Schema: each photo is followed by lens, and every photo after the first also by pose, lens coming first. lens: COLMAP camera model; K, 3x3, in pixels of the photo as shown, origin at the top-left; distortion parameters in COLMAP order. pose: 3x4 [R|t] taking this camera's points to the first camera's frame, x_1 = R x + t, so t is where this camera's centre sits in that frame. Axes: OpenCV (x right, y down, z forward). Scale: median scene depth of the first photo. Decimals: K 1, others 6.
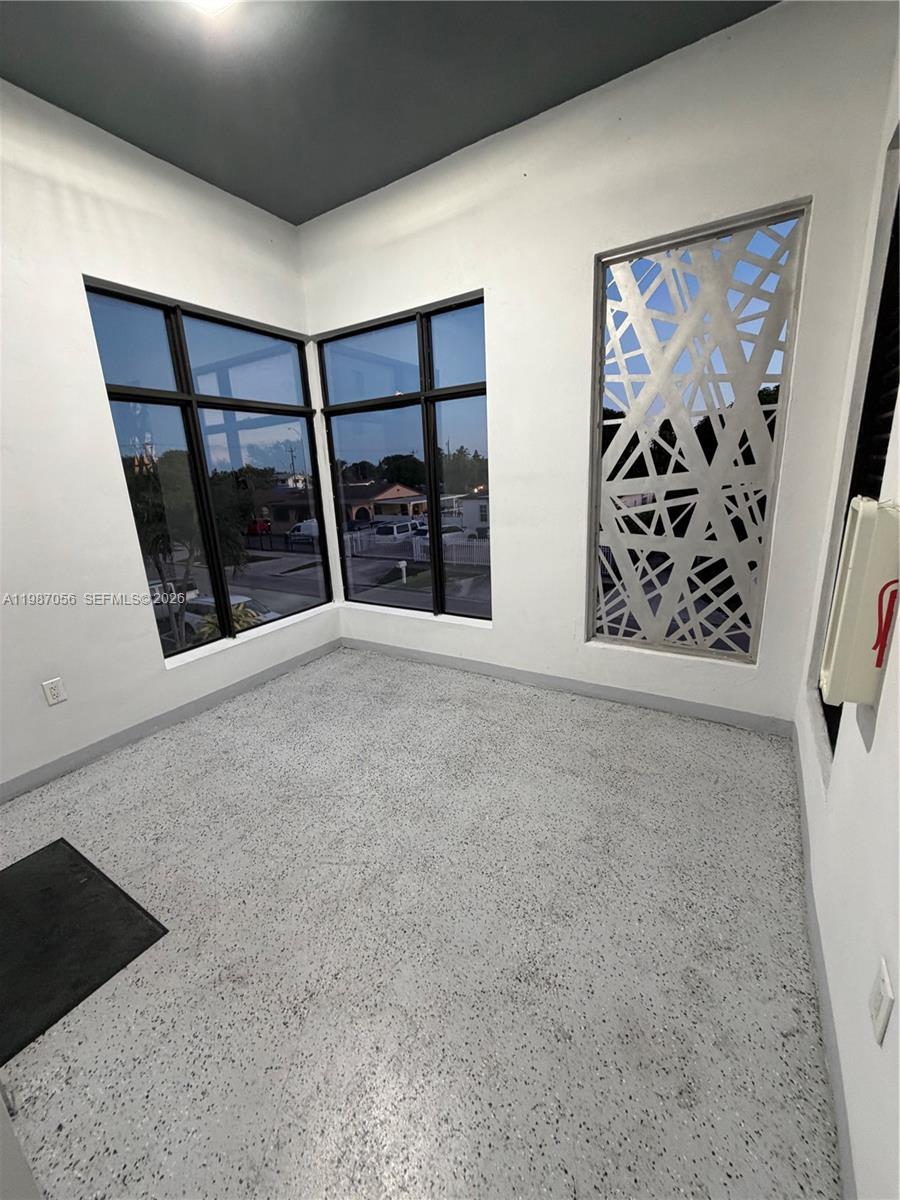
lens RADIAL K [[476.4, 0, 448.9], [0, 476.4, 599.3], [0, 0, 1]] dist [-0.000934, 0.000598]
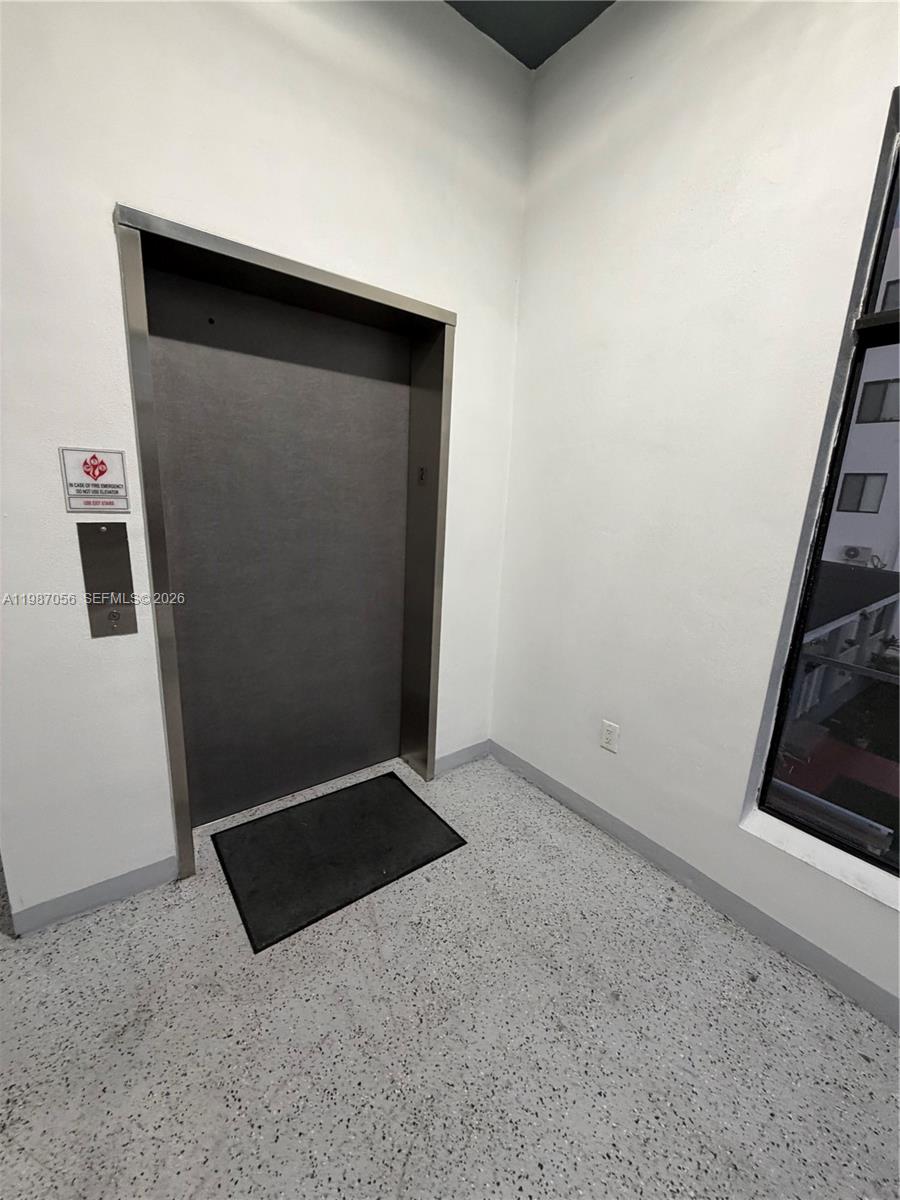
lens RADIAL K [[476.4, 0, 444.8], [0, 476.4, 600.5], [0, 0, 1]] dist [-0.000934, 0.000598]
pose [[-0.356713, 0.224857, -0.906750, -0.026089], [-0.263686, 0.906903, 0.328628, -0.202608], [0.896229, 0.356323, -0.264212, 0.843879]]
